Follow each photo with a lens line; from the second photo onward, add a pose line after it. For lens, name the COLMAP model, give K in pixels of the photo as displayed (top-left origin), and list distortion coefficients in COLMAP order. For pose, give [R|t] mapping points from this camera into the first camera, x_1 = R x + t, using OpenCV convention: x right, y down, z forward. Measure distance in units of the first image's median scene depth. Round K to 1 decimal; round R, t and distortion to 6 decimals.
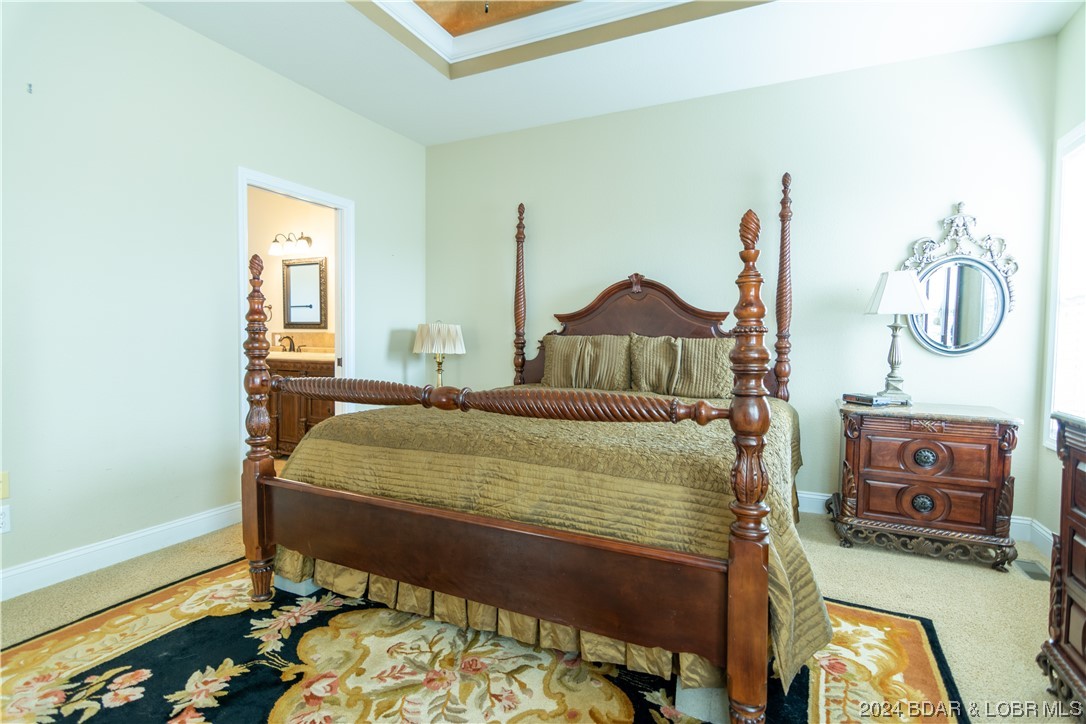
lens RADIAL K [[523.7, 0, 537.3], [0, 523.7, 358.8], [0, 0, 1]] dist [-0.002610, -0.006630]
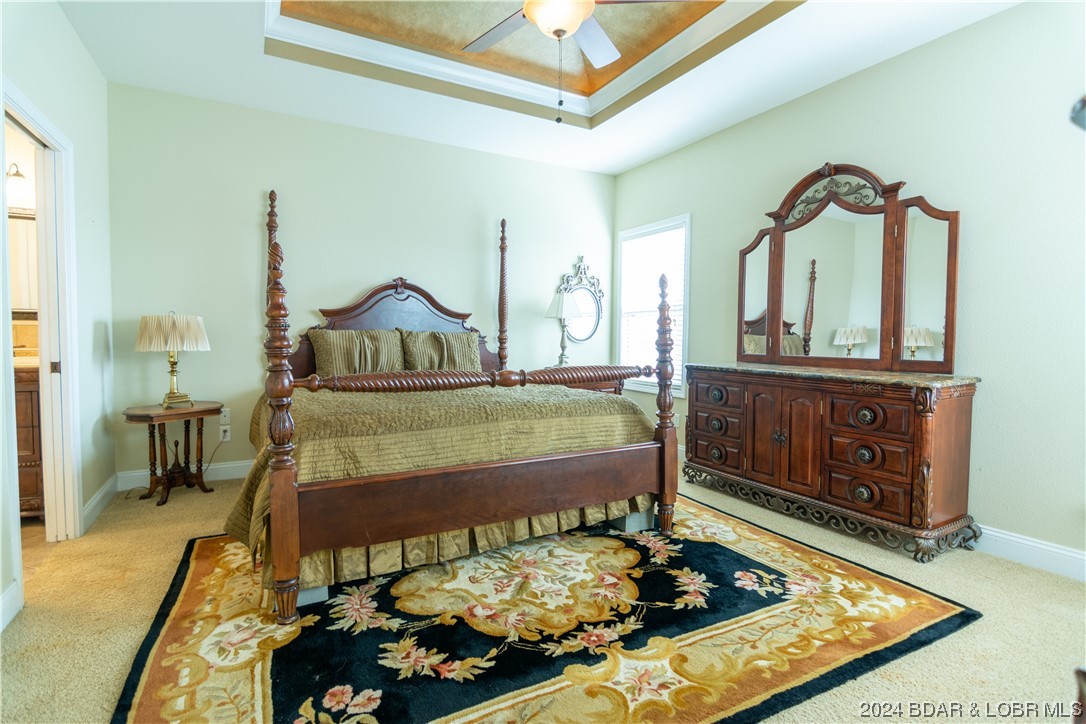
lens RADIAL K [[523.7, 0, 537.3], [0, 523.7, 358.8], [0, 0, 1]] dist [-0.002610, -0.006630]
pose [[0.580964, -0.042967, 0.812794, -1.102967], [0.029698, 0.999060, 0.031587, -0.015334], [-0.813387, 0.005787, 0.581694, 0.124107]]
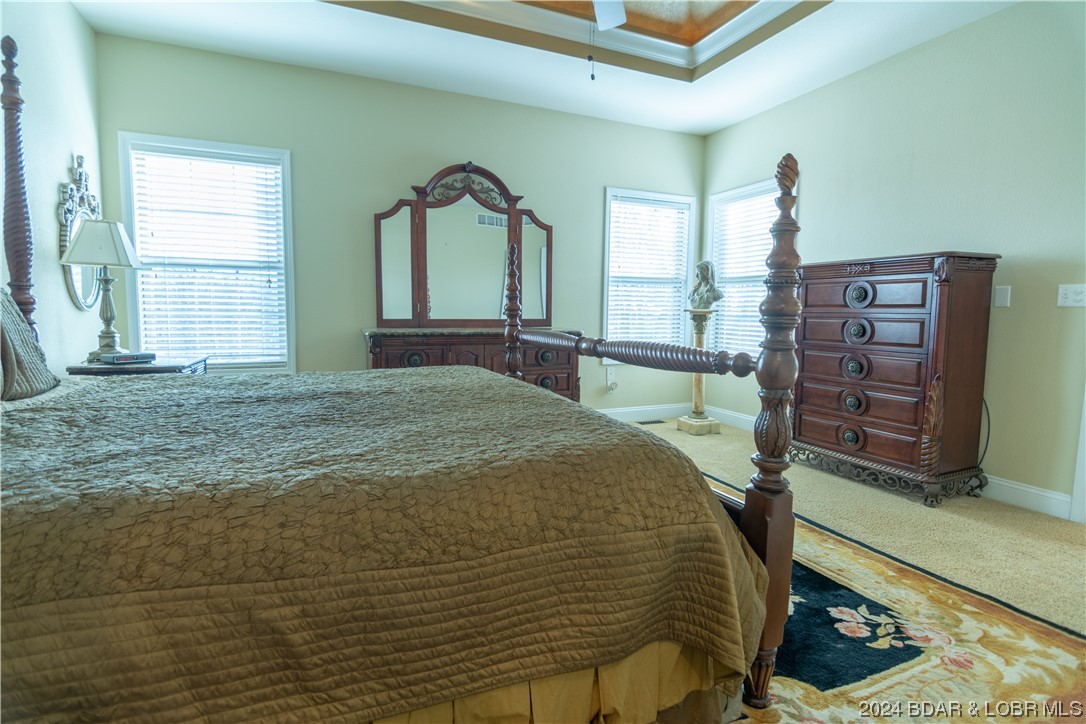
lens RADIAL K [[525.6, 0, 550.3], [0, 525.6, 351.4], [0, 0, 1]] dist [0.001111, 0.000455]
pose [[-0.766612, -0.070181, 0.638264, -0.797354], [0.007428, 0.992973, 0.118105, -0.060036], [-0.642068, 0.095282, -0.760704, 1.798439]]
